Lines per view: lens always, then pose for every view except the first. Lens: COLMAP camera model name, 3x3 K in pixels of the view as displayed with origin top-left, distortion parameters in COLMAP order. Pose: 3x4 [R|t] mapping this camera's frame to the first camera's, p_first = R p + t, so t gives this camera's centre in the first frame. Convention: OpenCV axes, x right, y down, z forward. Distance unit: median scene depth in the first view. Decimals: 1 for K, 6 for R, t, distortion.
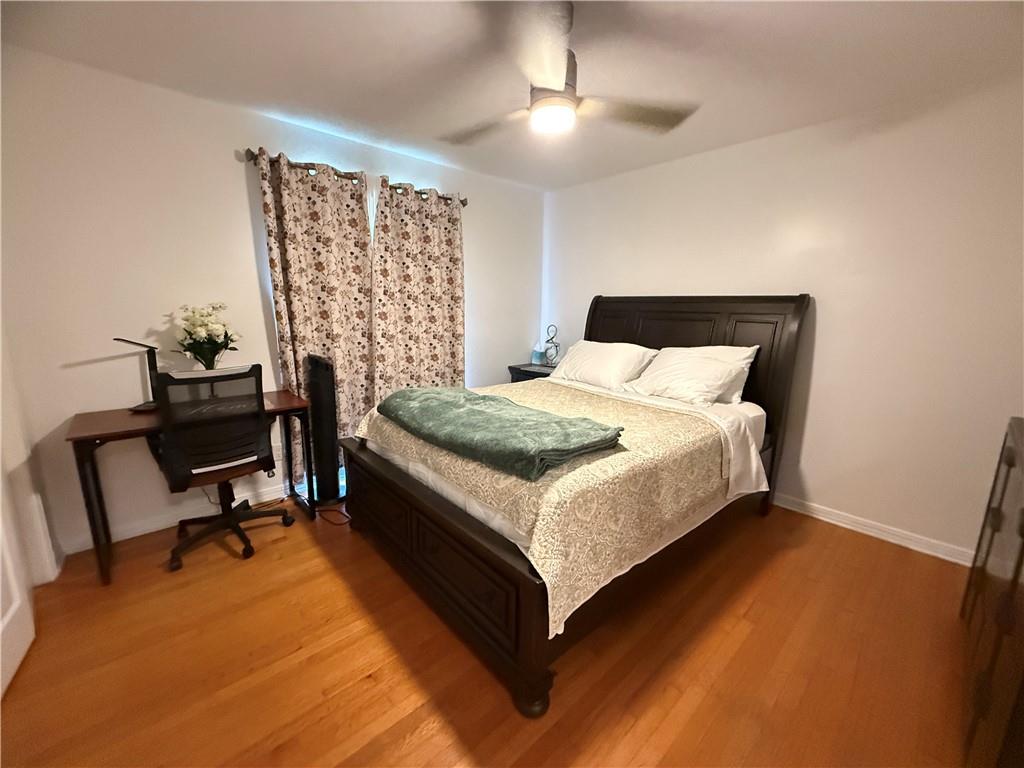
lens RADIAL K [[407.9, 0, 508.1], [0, 407.9, 383.4], [0, 0, 1]] dist [0.001087, 0.000008]
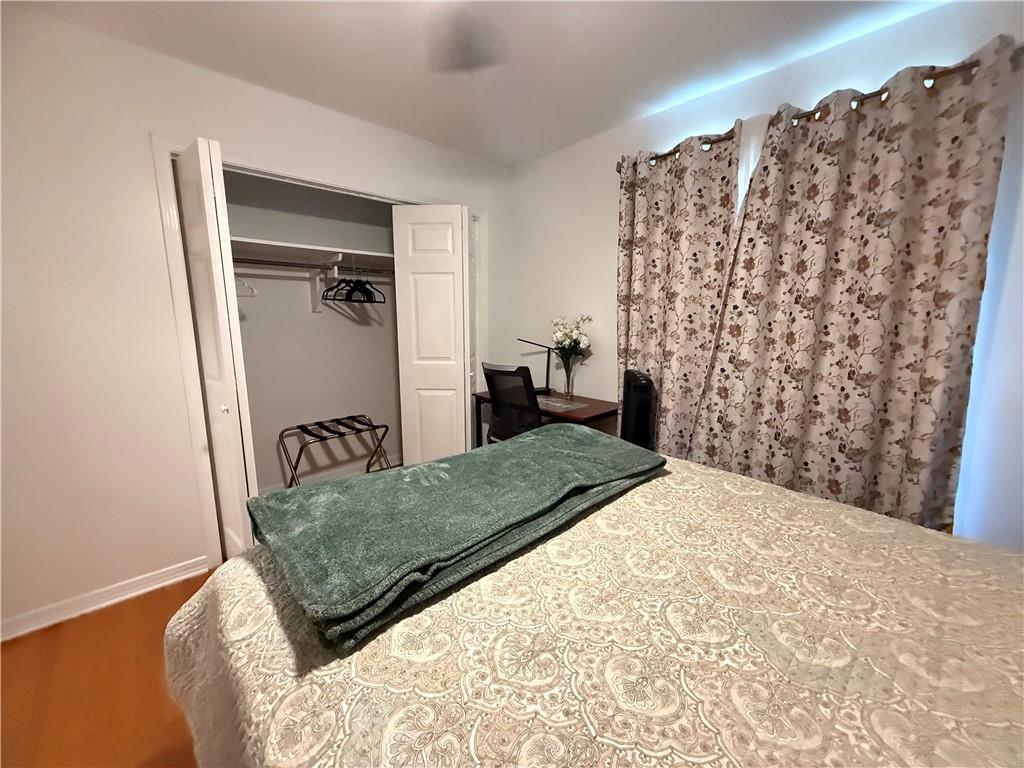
lens RADIAL K [[407.9, 0, 508.1], [0, 407.9, 383.4], [0, 0, 1]] dist [0.001087, 0.000008]
pose [[0.015233, 0.152365, -0.988207, 0.391819], [-0.189133, 0.970919, 0.146784, -0.122080], [0.981833, 0.184667, 0.043608, 0.693182]]
